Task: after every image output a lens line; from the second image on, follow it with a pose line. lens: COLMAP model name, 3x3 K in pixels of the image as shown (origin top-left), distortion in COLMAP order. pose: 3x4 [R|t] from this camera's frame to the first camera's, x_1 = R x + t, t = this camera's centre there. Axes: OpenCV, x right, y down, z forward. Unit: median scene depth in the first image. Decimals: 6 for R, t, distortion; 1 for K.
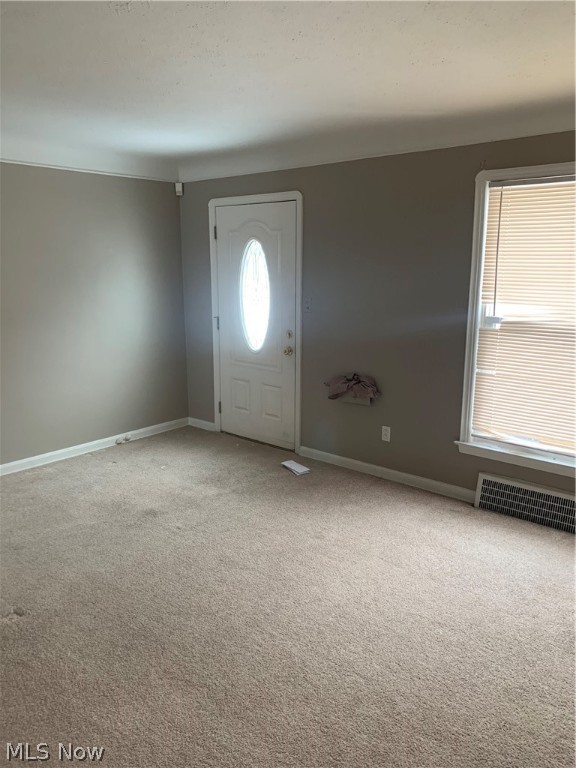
lens RADIAL K [[572.3, 0, 291.2], [0, 572.3, 388.4], [0, 0, 1]] dist [0.139862, -0.384911]
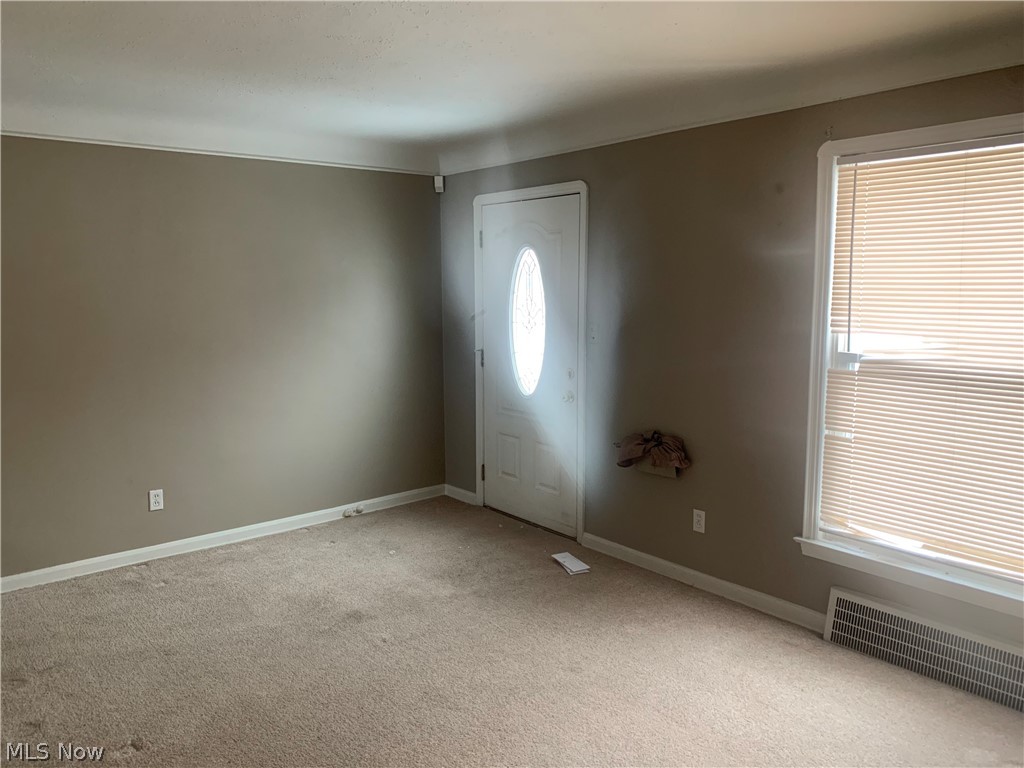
lens RADIAL K [[769.6, 0, 512.0], [0, 769.6, 384.0], [0, 0, 1]] dist [0.063916, -0.149827]
pose [[0.984245, 0.014691, -0.176198, 0.110284], [-0.028605, 0.996644, -0.076694, -0.006827], [0.174480, 0.080526, 0.981362, 0.047176]]
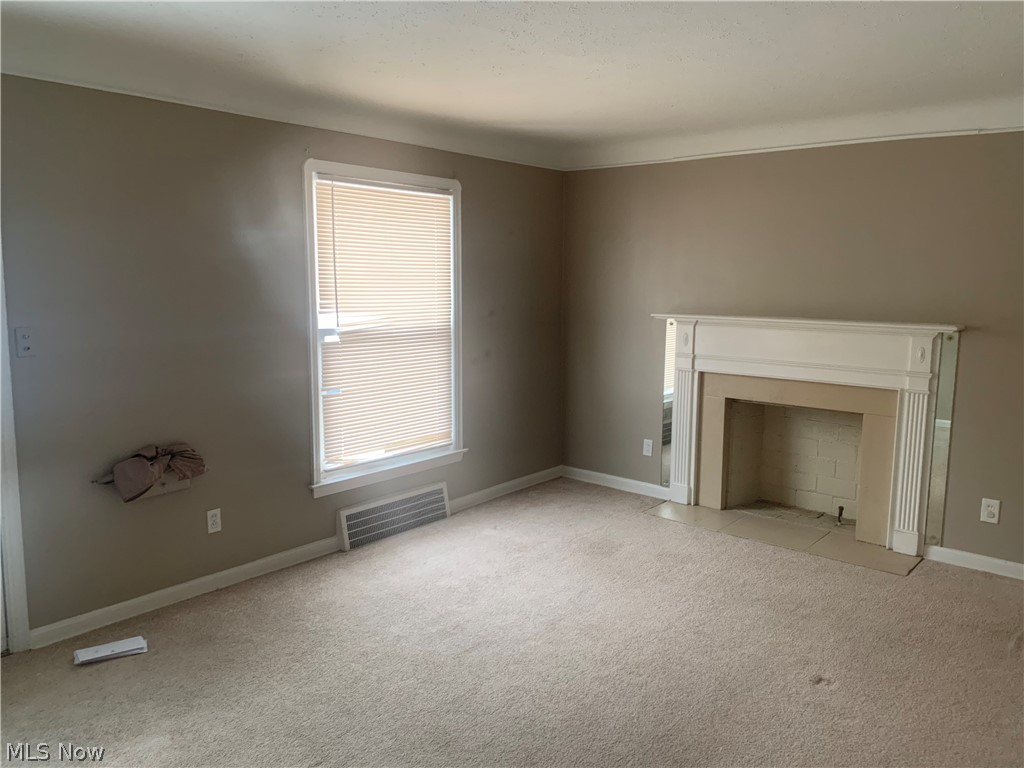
lens RADIAL K [[782.5, 0, 516.4], [0, 782.5, 386.7], [0, 0, 1]] dist [0.064243, -0.083307]
pose [[-0.012526, -0.141934, 0.989797, -0.737991], [0.203492, 0.968798, 0.141498, -0.131624], [-0.978996, 0.203188, 0.016747, 0.642123]]
